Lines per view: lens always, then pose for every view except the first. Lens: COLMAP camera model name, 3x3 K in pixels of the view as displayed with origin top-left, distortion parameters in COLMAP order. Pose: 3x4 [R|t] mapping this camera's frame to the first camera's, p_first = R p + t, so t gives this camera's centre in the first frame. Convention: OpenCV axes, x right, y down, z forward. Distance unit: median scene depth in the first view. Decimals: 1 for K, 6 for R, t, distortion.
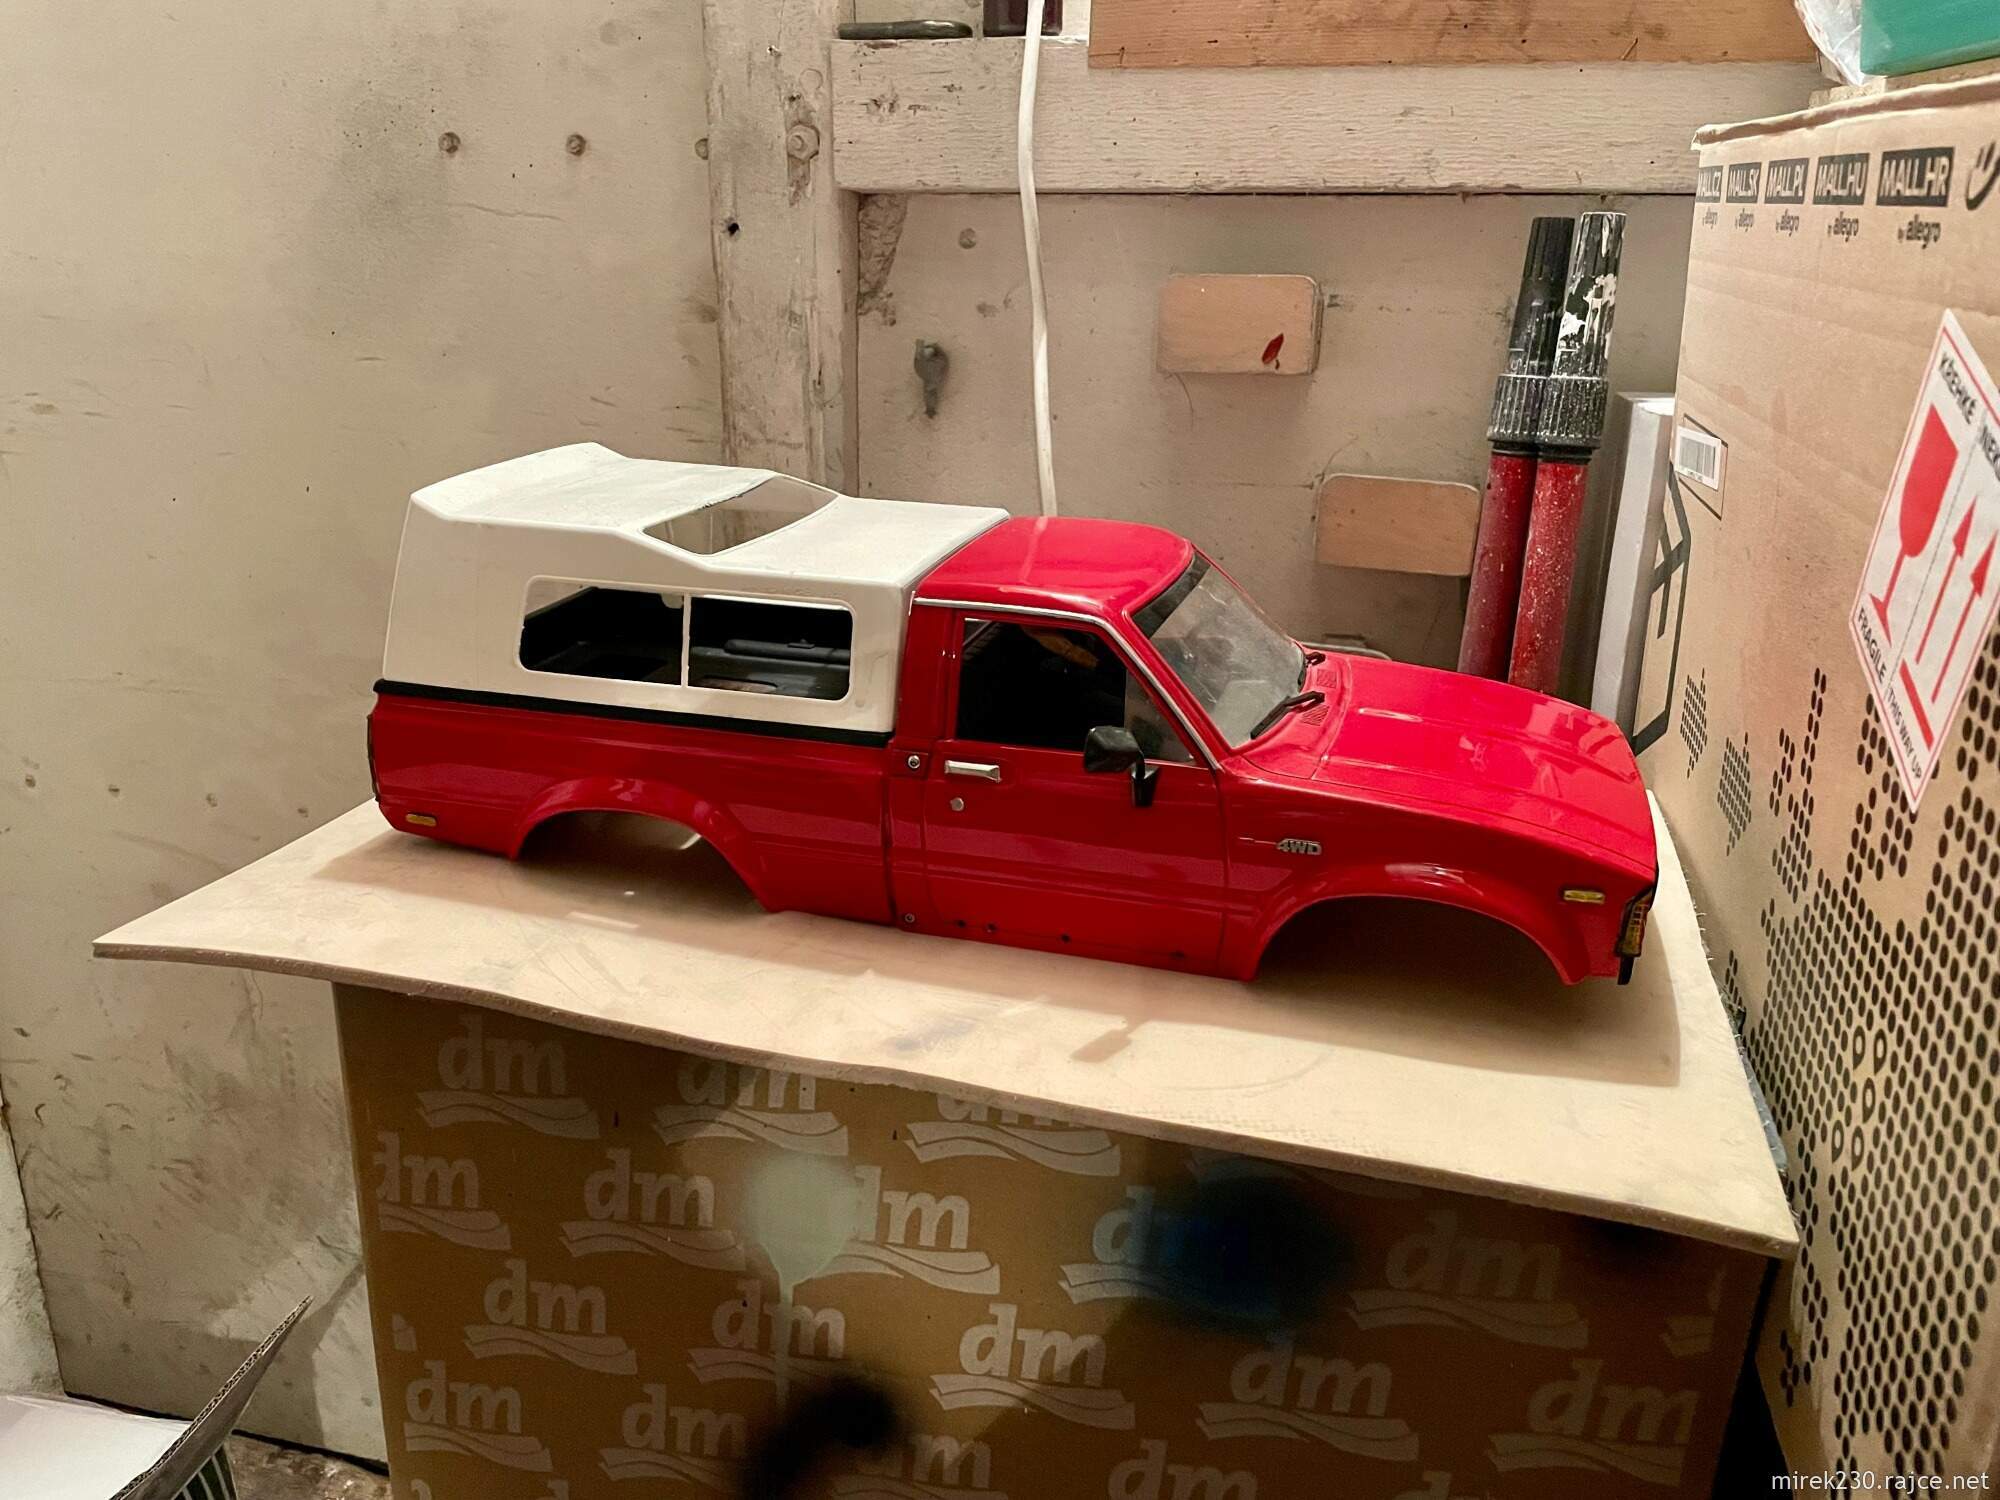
lens RADIAL K [[1530.4, 0, 1000.0], [0, 1530.4, 750.0], [0, 0, 1]] dist [0.066923, -0.100321]
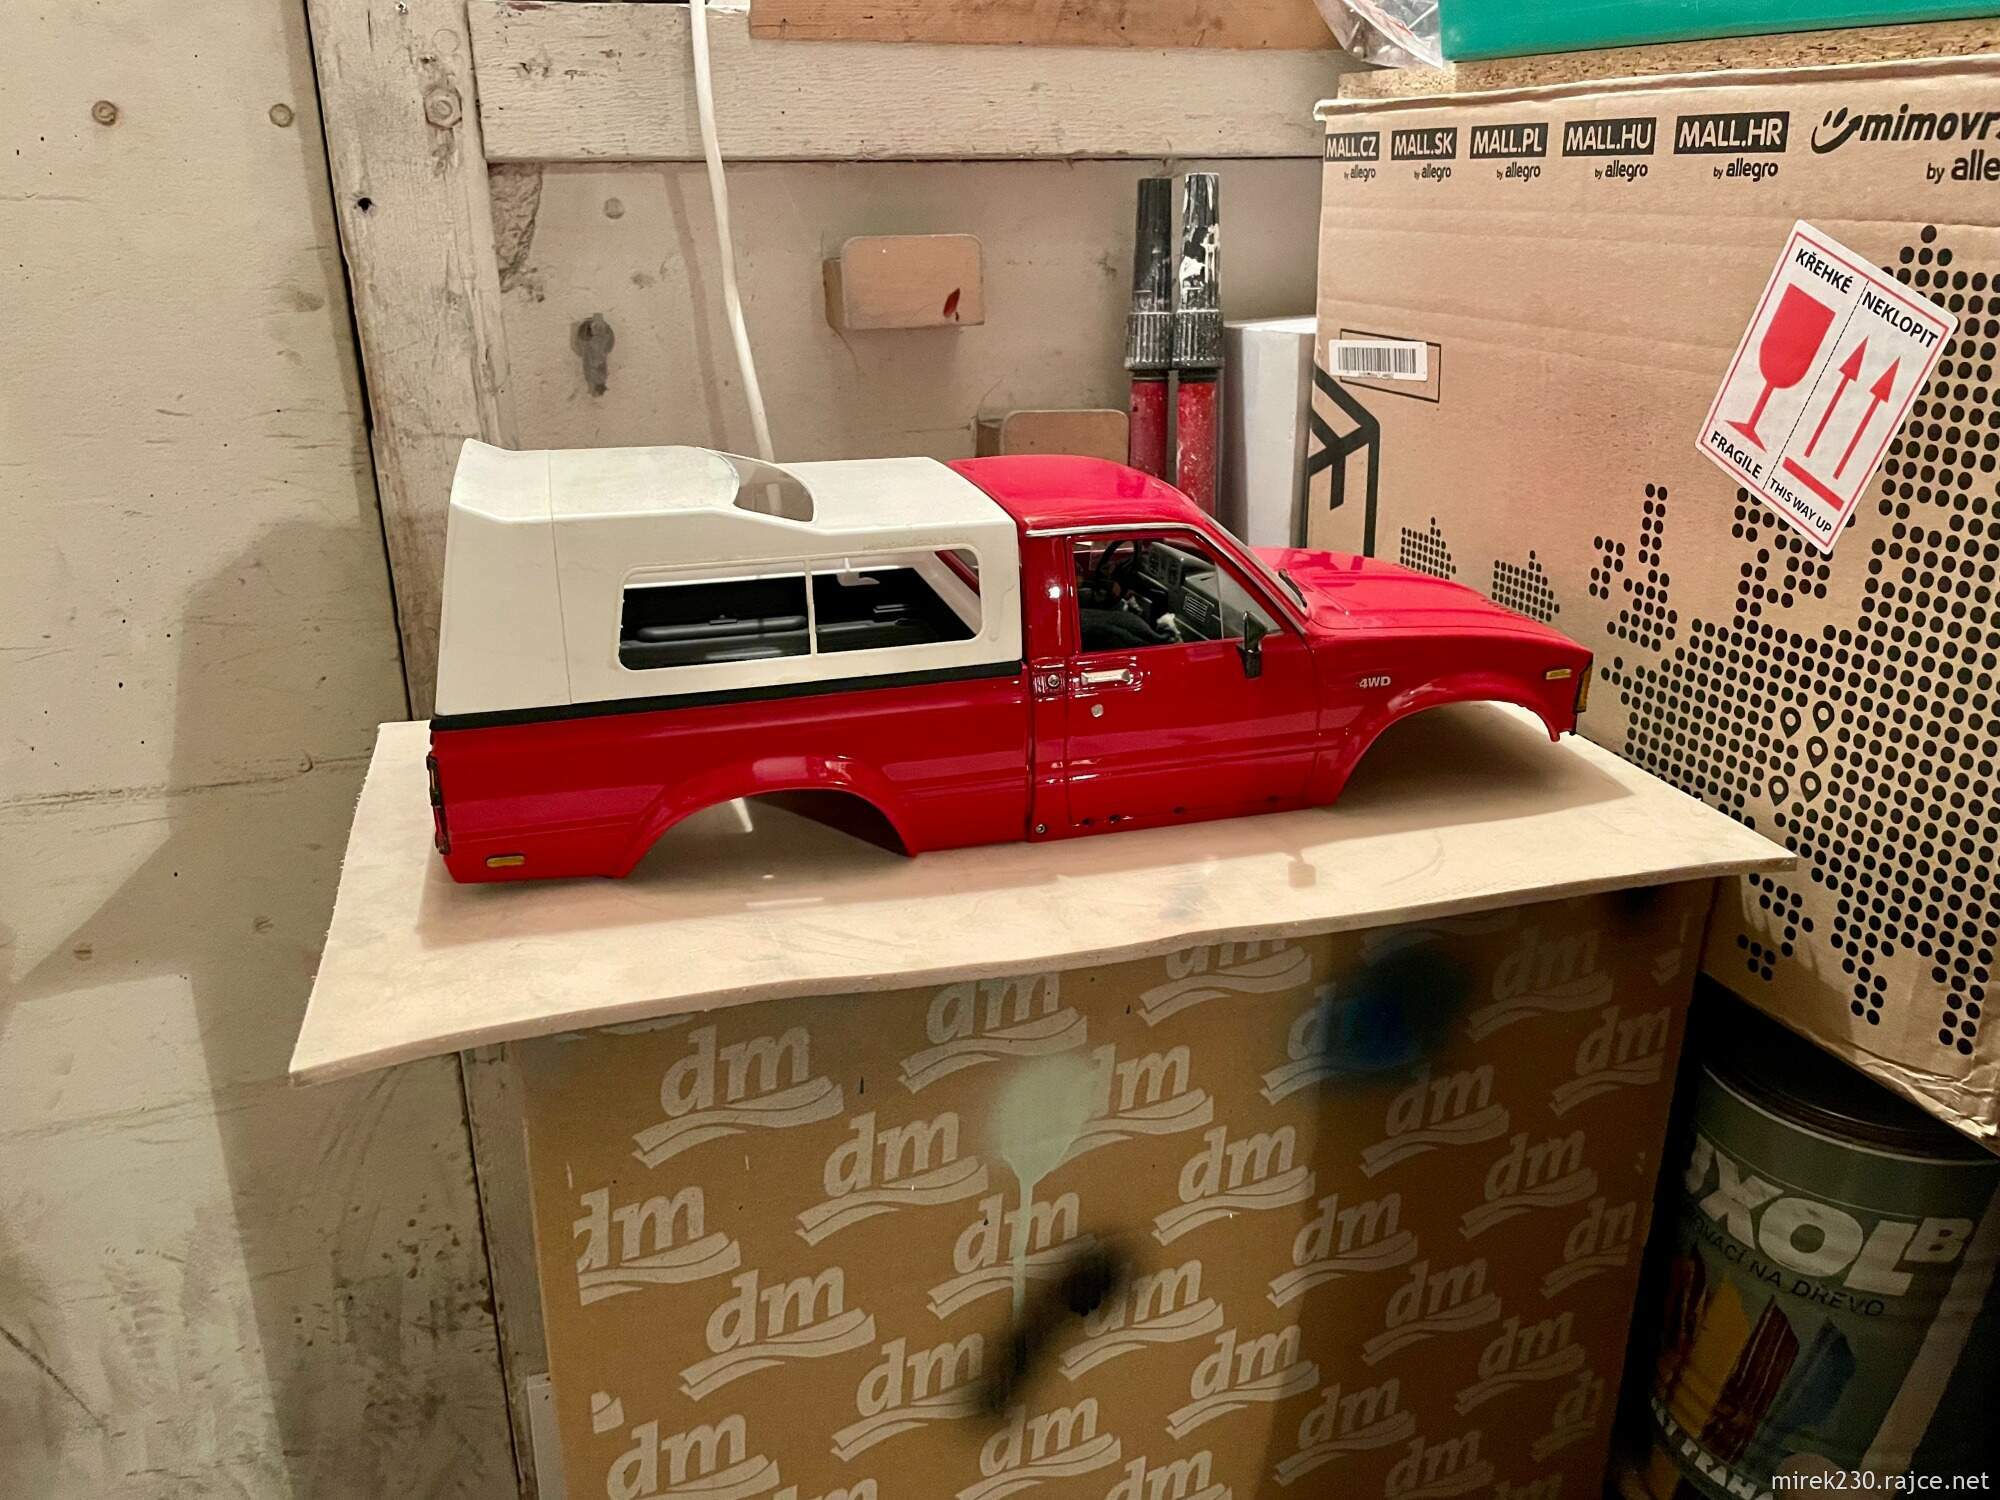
lens RADIAL K [[1521.0, 0, 993.9], [0, 1521.0, 744.0], [0, 0, 1]] dist [0.073582, -0.113598]
pose [[0.837143, -0.202085, 0.508284, -0.564365], [0.196962, 0.978284, 0.064553, -0.022172], [-0.510291, 0.046073, 0.858767, 0.081983]]
